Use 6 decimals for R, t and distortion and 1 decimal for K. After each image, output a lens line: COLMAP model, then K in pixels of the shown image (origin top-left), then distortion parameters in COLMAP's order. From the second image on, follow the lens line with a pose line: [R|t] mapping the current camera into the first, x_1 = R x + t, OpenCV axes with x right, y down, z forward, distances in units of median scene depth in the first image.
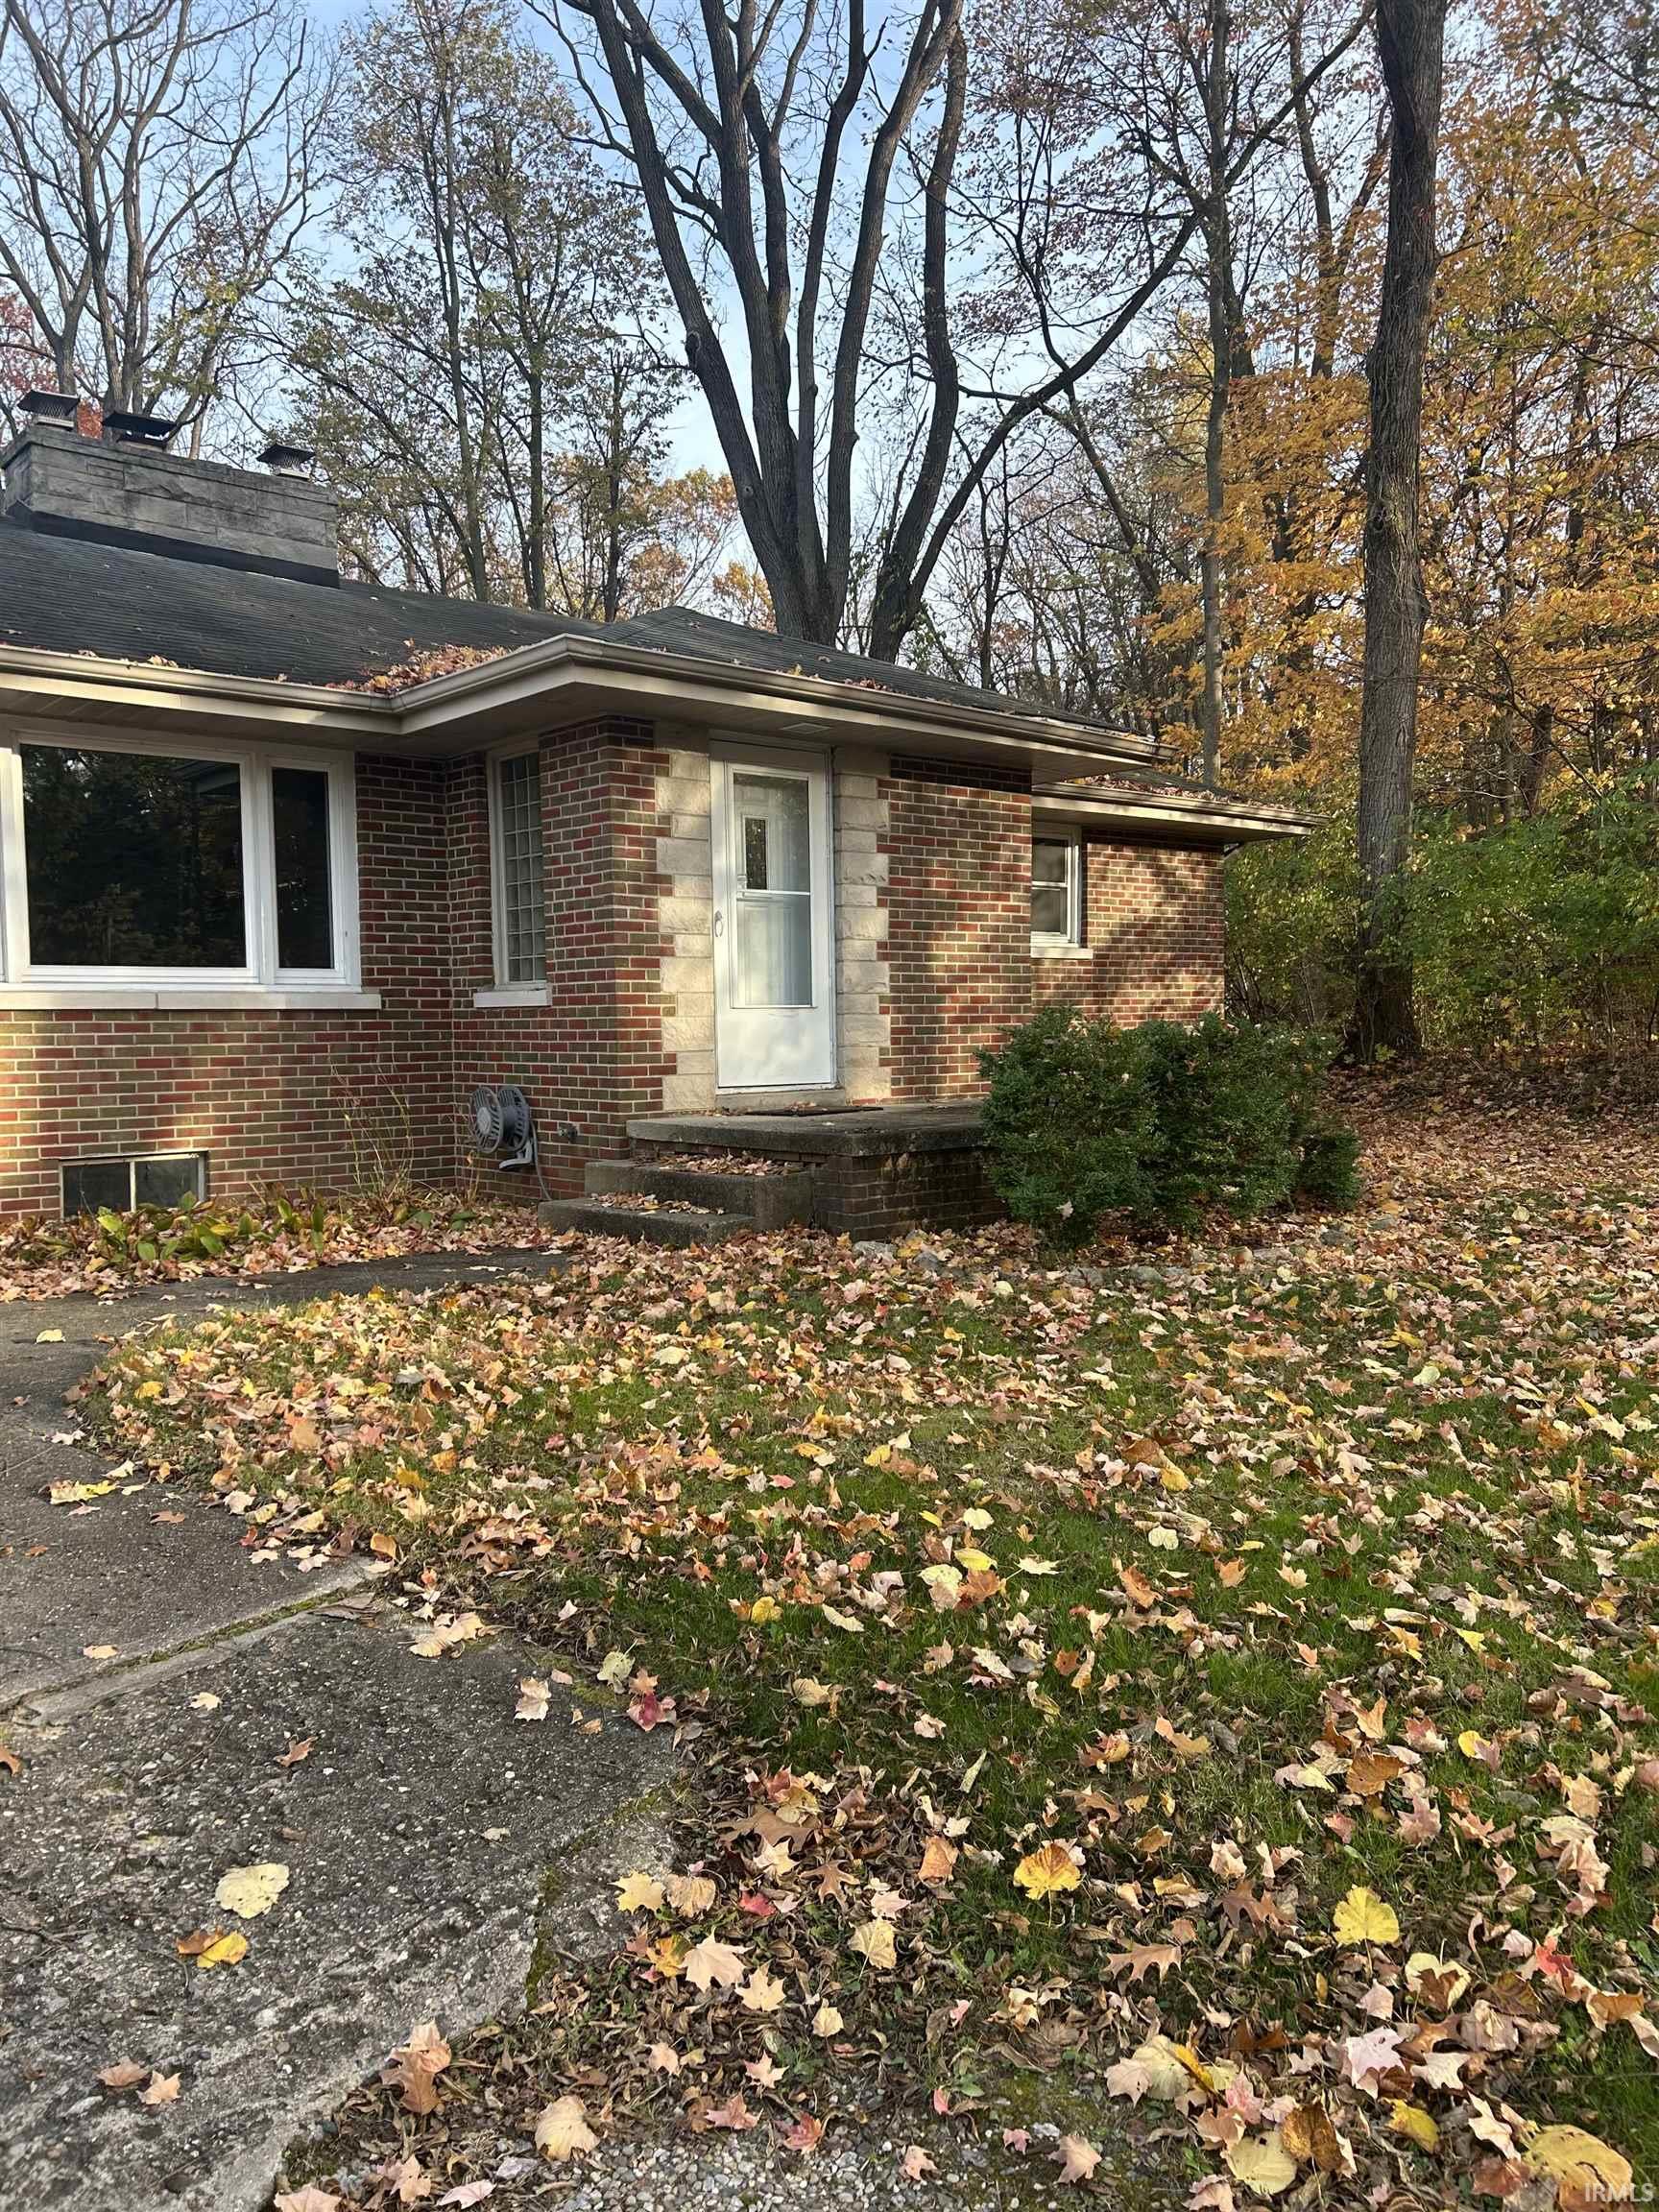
lens RADIAL K [[1641.2, 0, 829.5], [0, 1641.2, 1106.0], [0, 0, 1]] dist [0.081127, -0.159780]
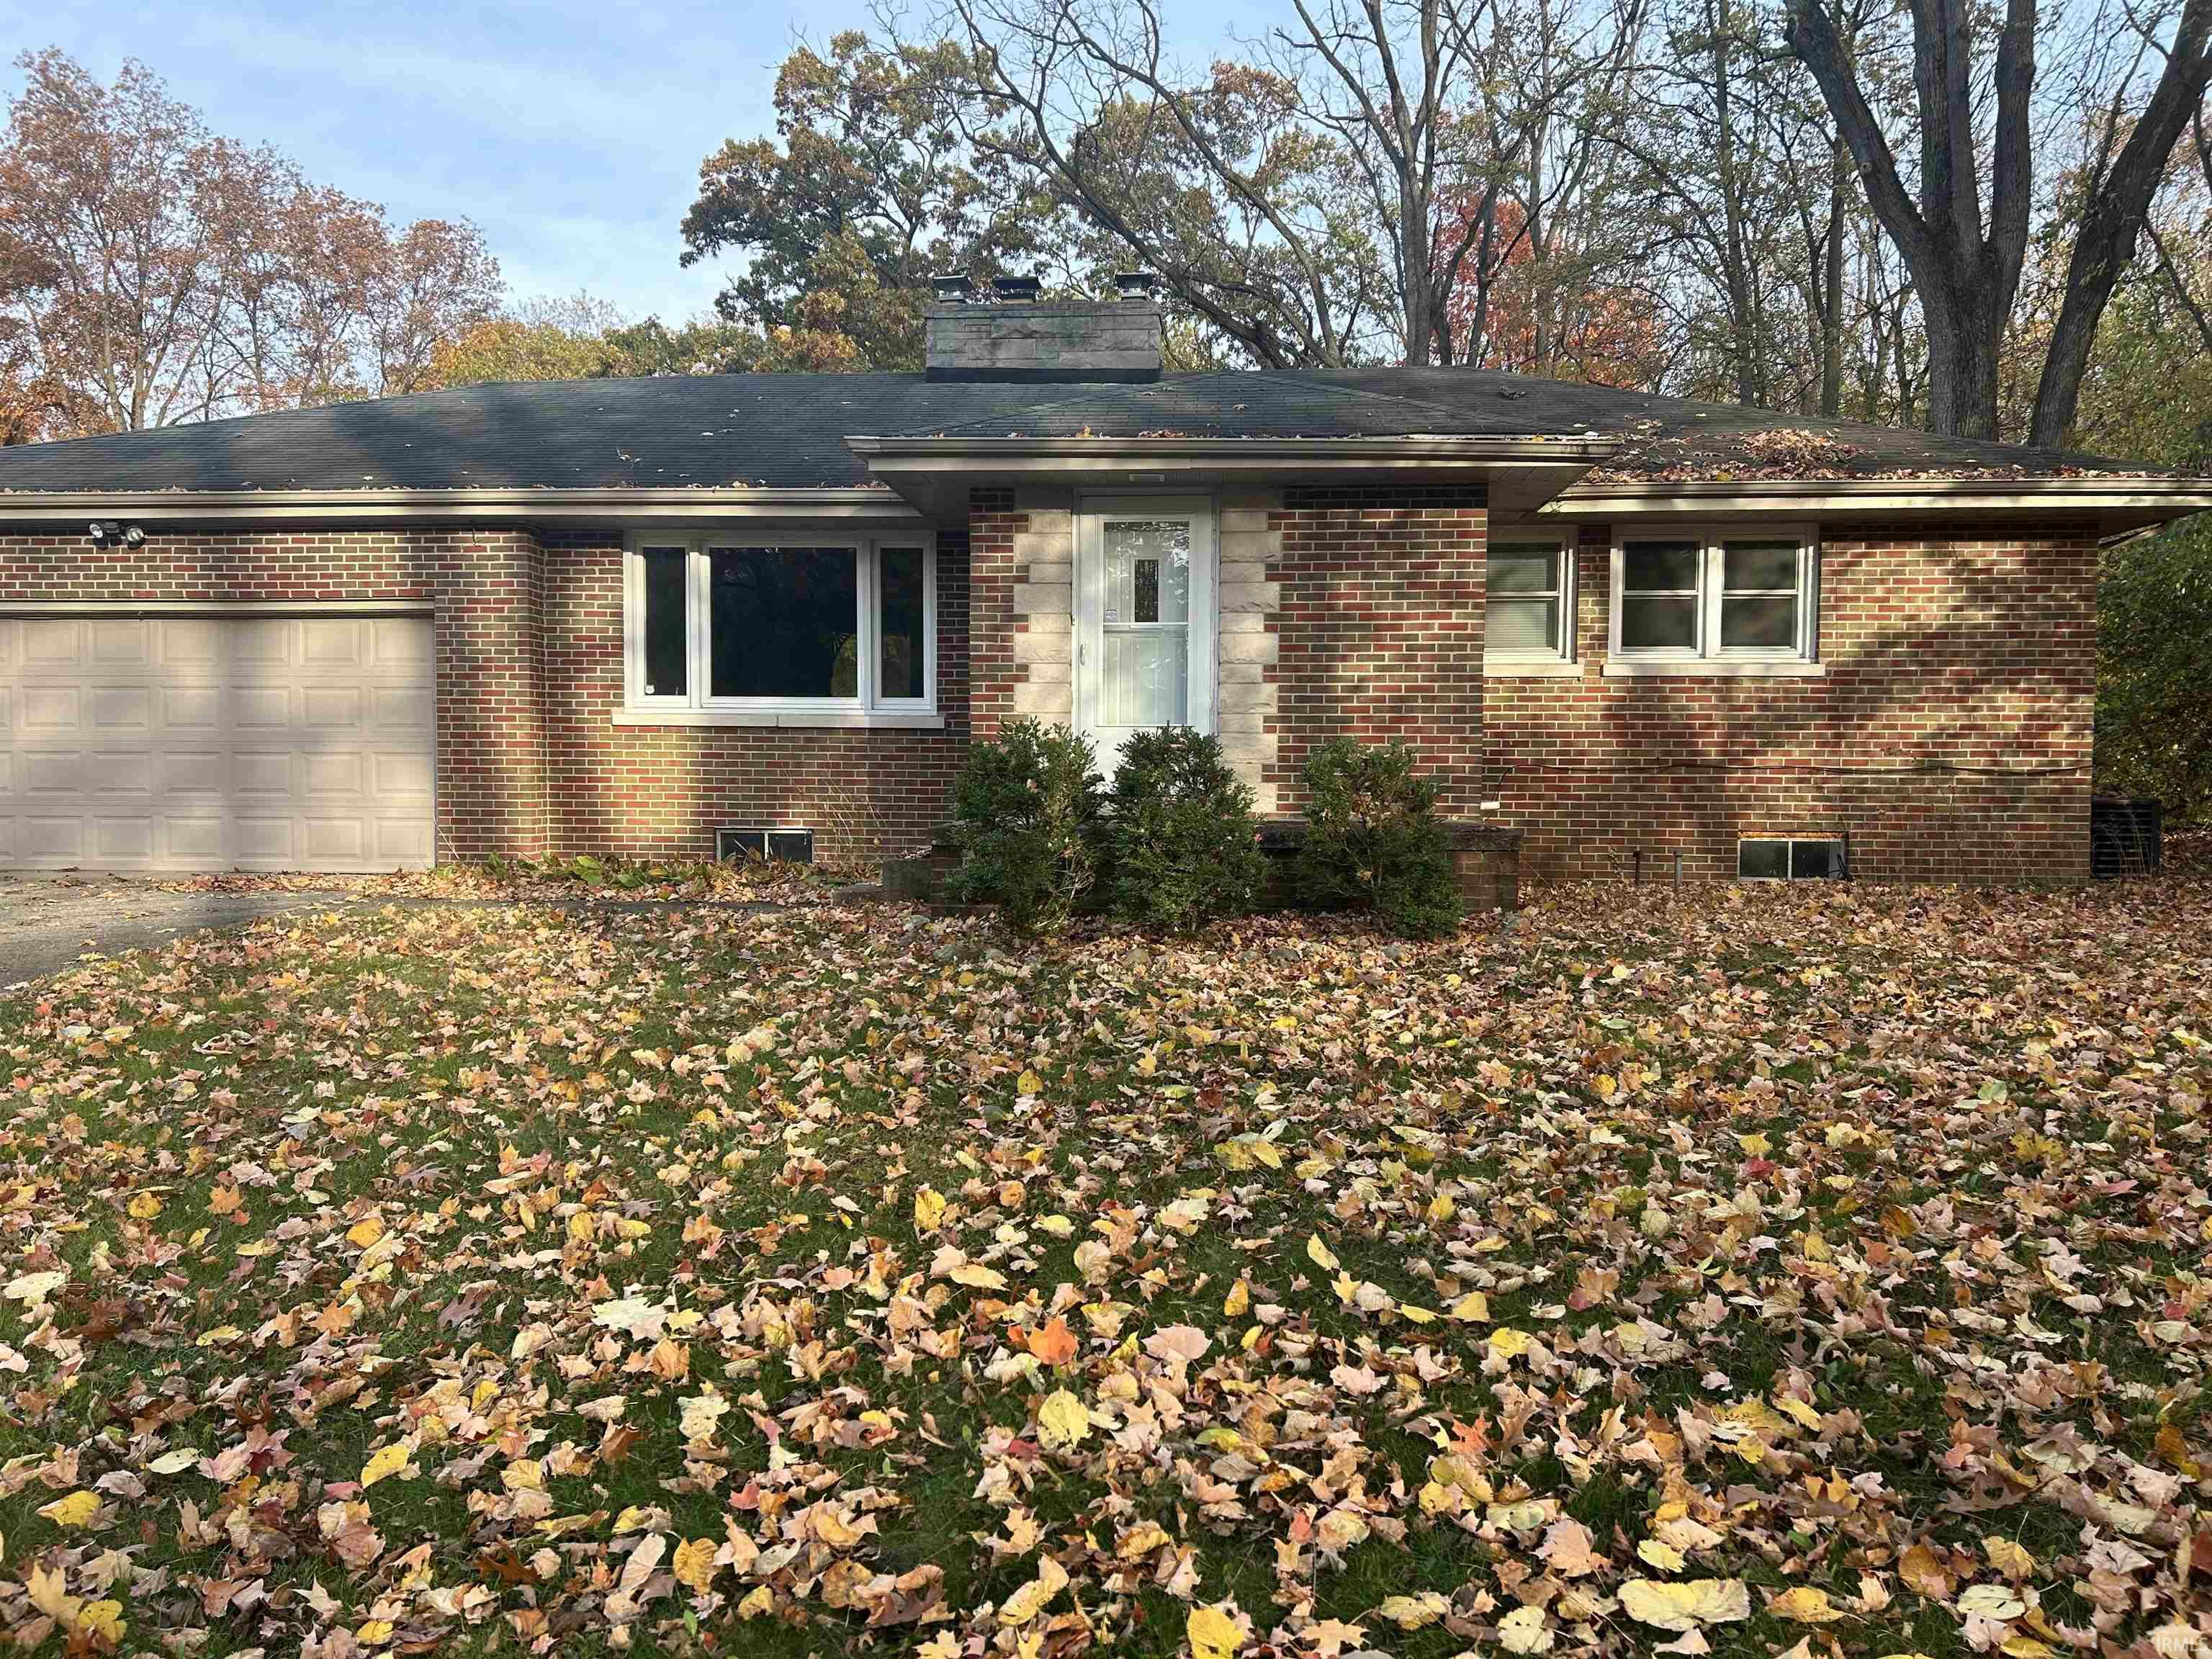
lens RADIAL K [[1641.2, 0, 1106.0], [0, 1641.2, 829.5], [0, 0, 1]] dist [0.081127, -0.159780]
pose [[0.711973, 0.044020, -0.700826, 0.720411], [-0.050170, 0.998671, 0.011761, -0.001090], [0.700412, 0.026787, 0.713235, 0.175398]]
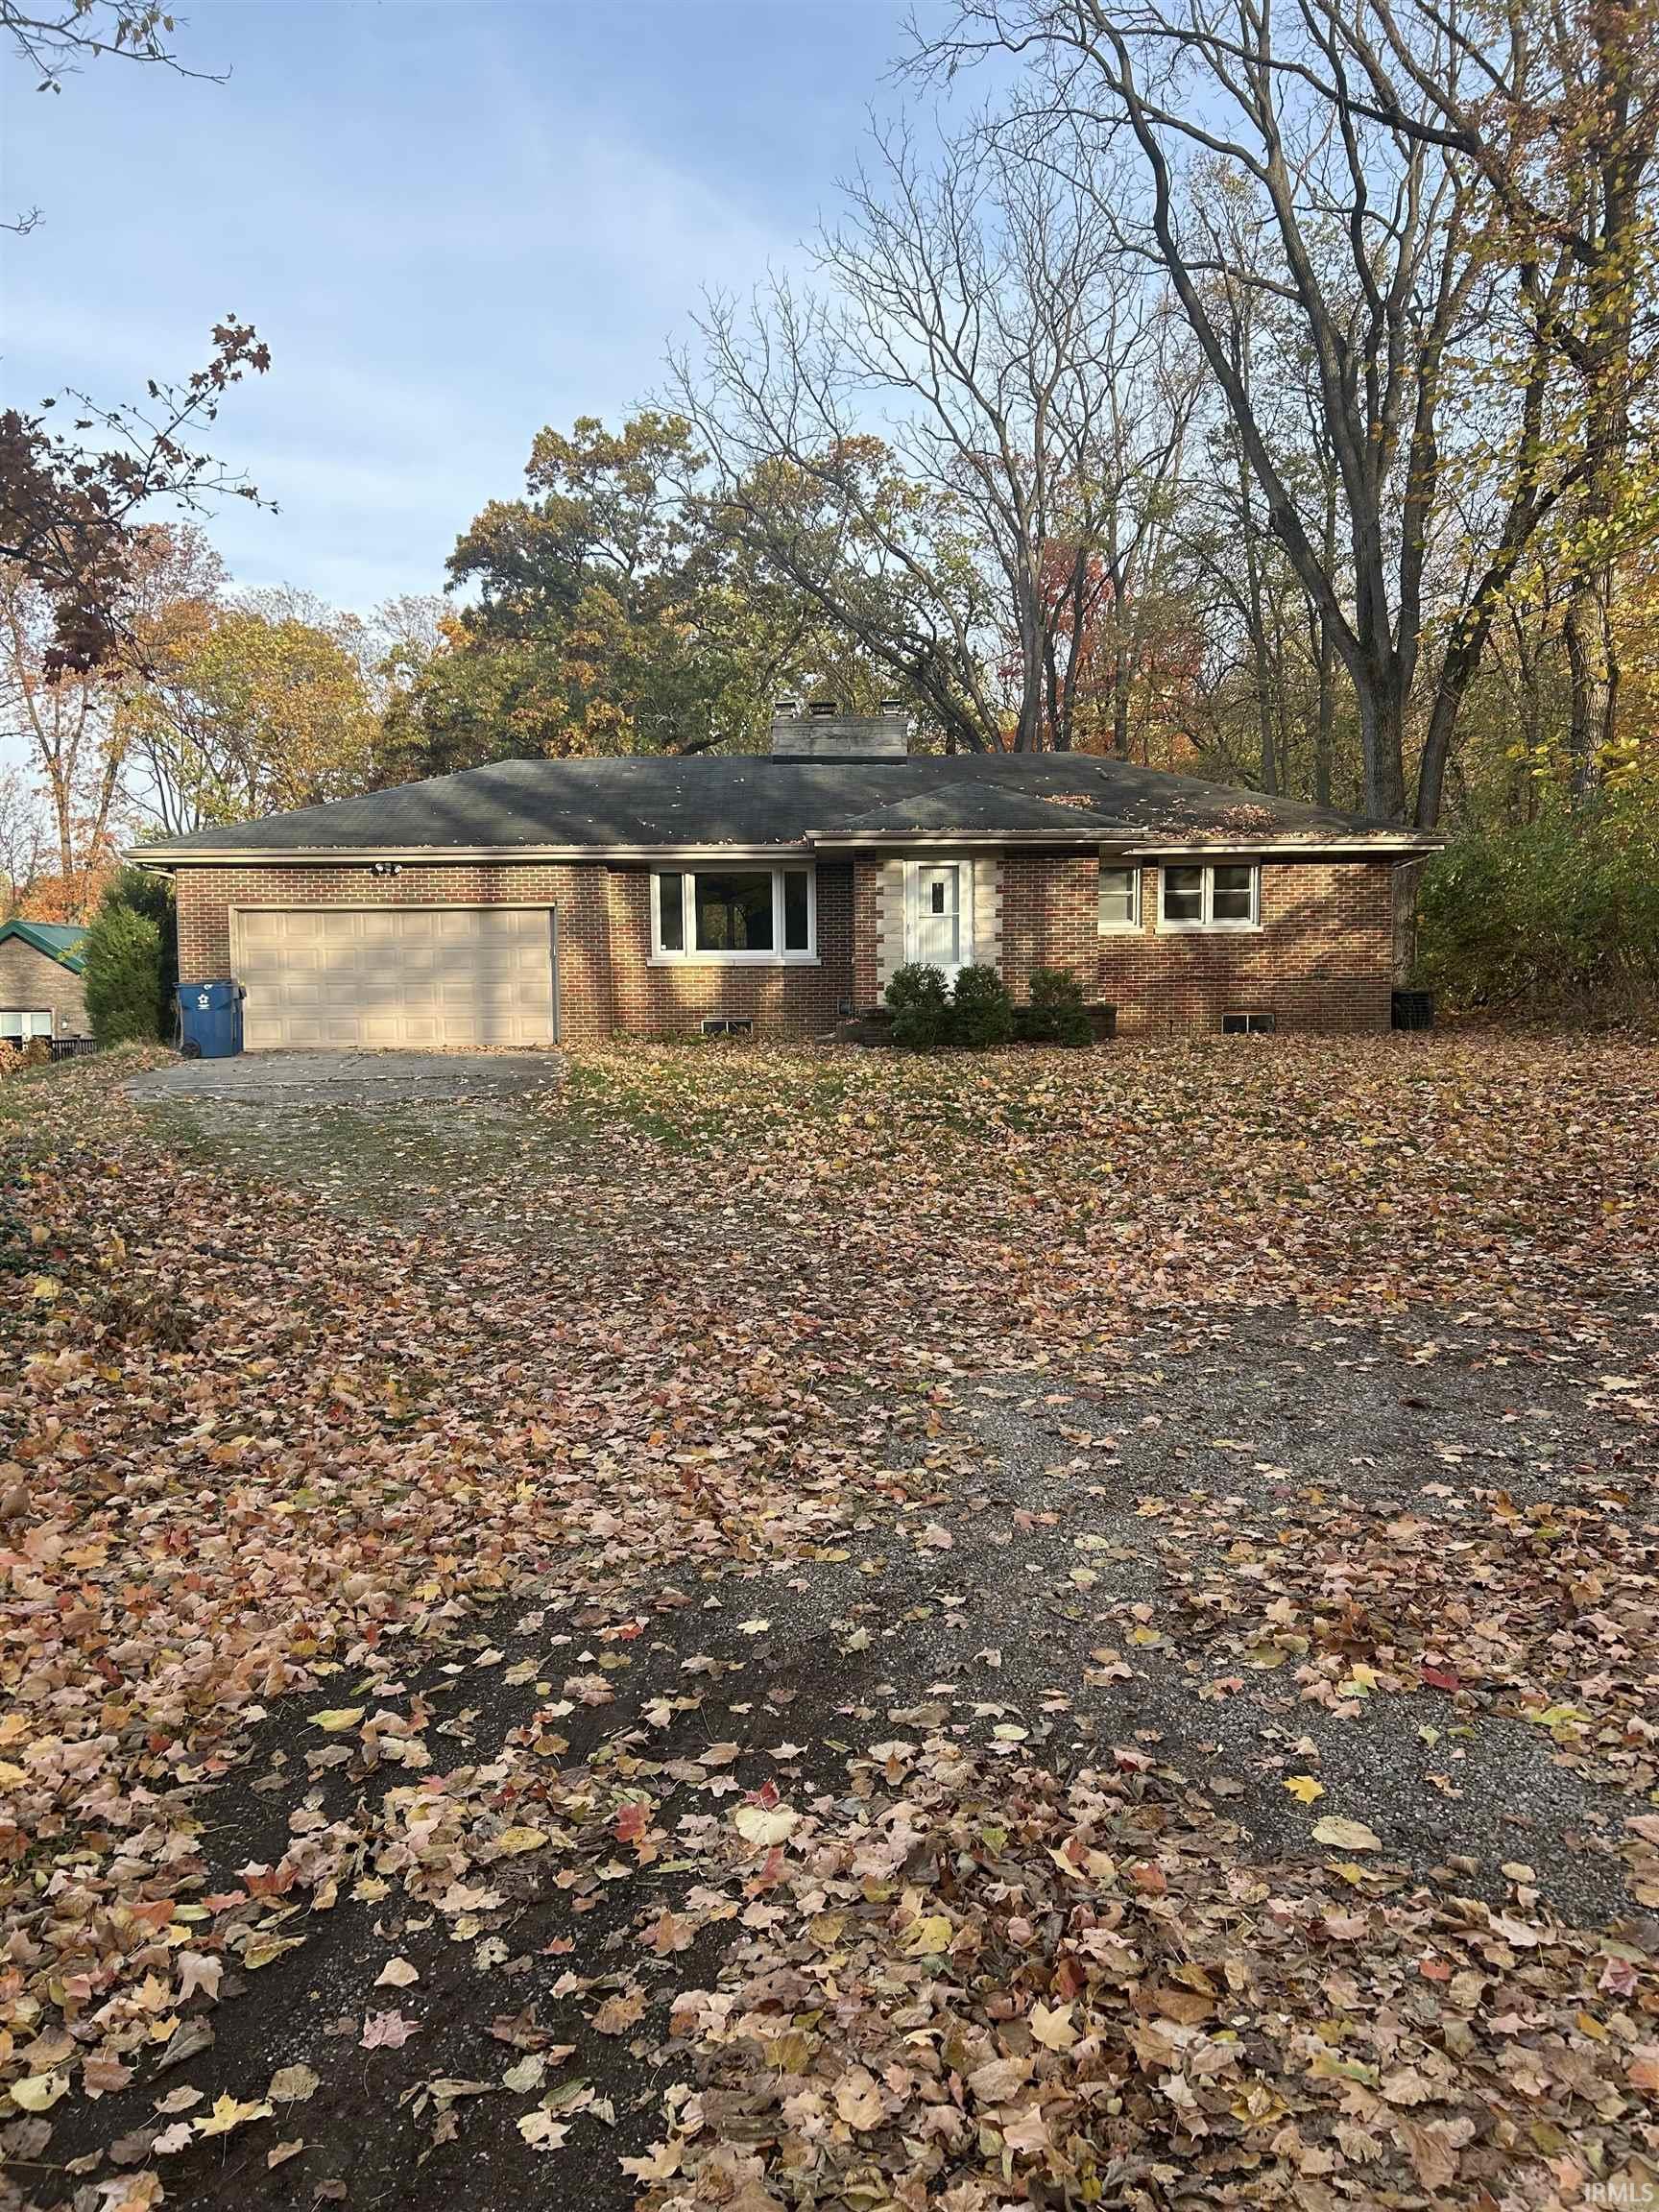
lens RADIAL K [[1641.2, 0, 829.5], [0, 1641.2, 1106.0], [0, 0, 1]] dist [0.081127, -0.159780]
pose [[0.764635, 0.047858, -0.642684, 1.337120], [-0.031404, 0.998821, 0.037015, 0.061238], [0.643698, -0.008120, 0.765237, -0.886652]]
